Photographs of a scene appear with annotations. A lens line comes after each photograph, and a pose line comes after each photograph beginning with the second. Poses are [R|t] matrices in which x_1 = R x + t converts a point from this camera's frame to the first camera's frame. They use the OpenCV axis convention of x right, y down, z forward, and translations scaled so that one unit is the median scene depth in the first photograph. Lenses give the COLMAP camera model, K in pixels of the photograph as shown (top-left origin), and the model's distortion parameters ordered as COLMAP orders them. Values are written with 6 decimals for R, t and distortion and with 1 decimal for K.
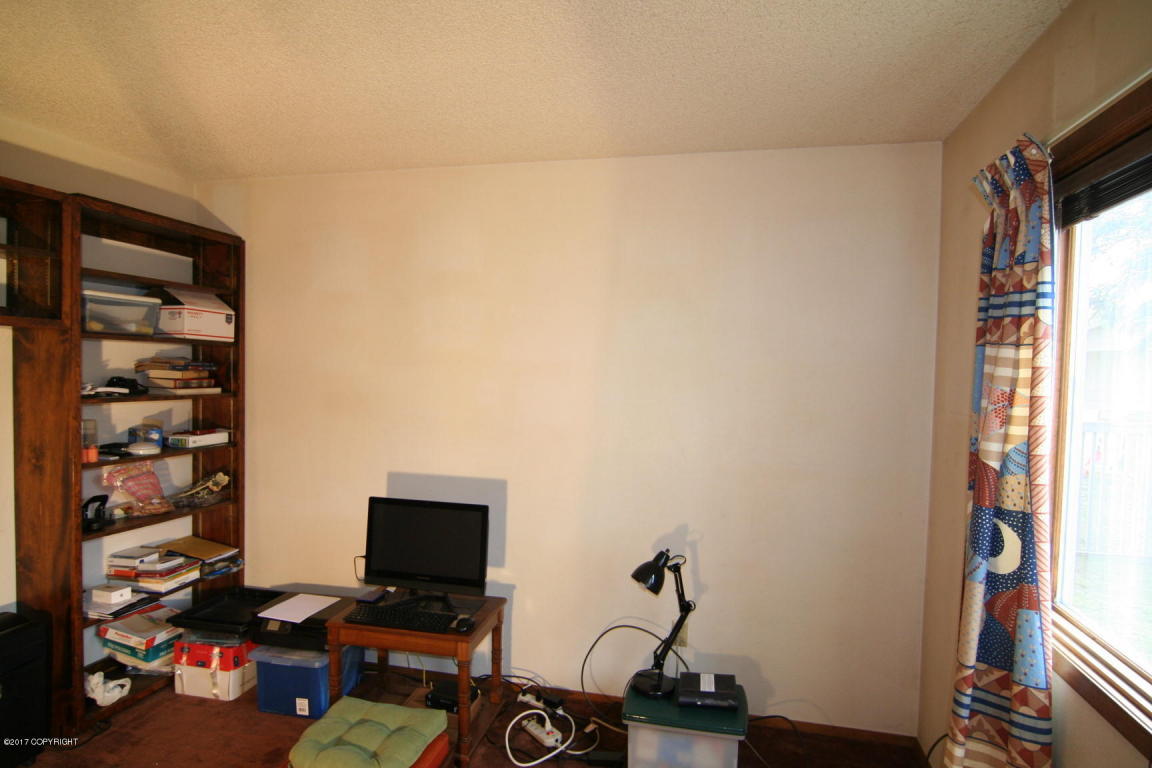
lens RADIAL K [[657.2, 0, 569.5], [0, 657.2, 392.7], [0, 0, 1]] dist [-0.009025, -0.009556]
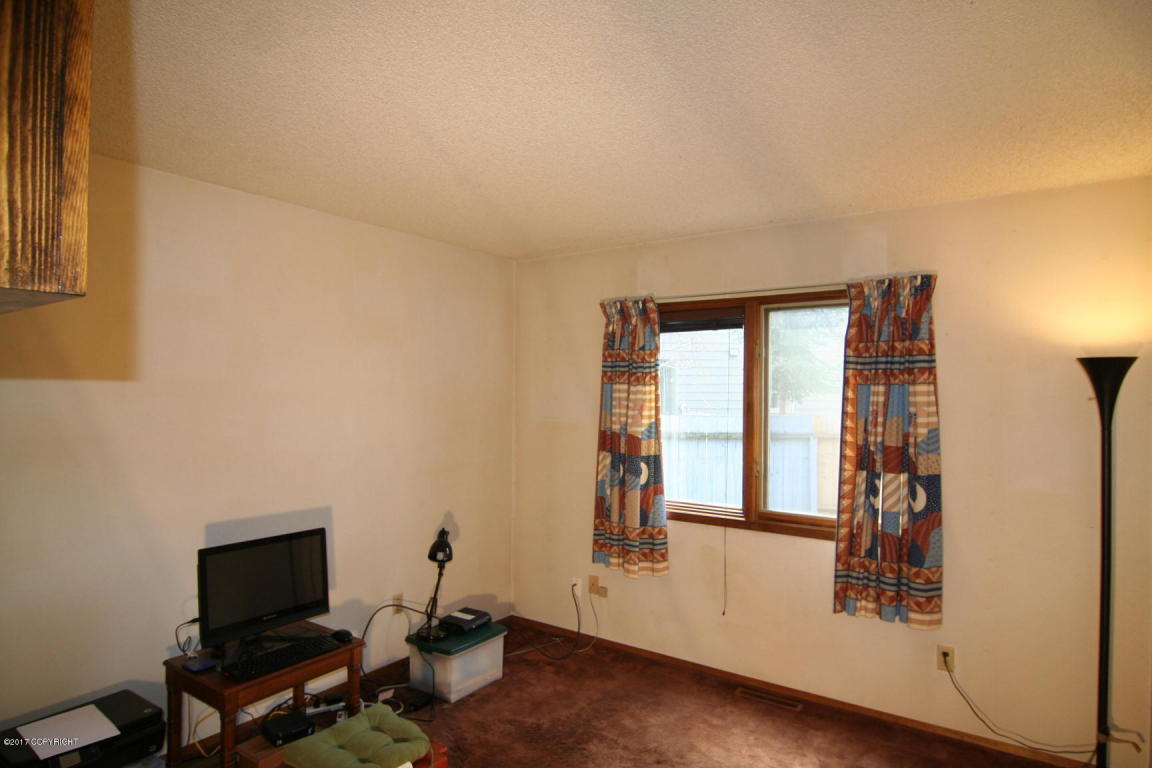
lens RADIAL K [[657.2, 0, 569.5], [0, 657.2, 392.7], [0, 0, 1]] dist [-0.009025, -0.009556]
pose [[0.379377, -0.015124, 0.925118, -1.019218], [0.036507, 0.999332, 0.001366, -0.036763], [-0.924522, 0.033255, 0.379676, 0.227186]]
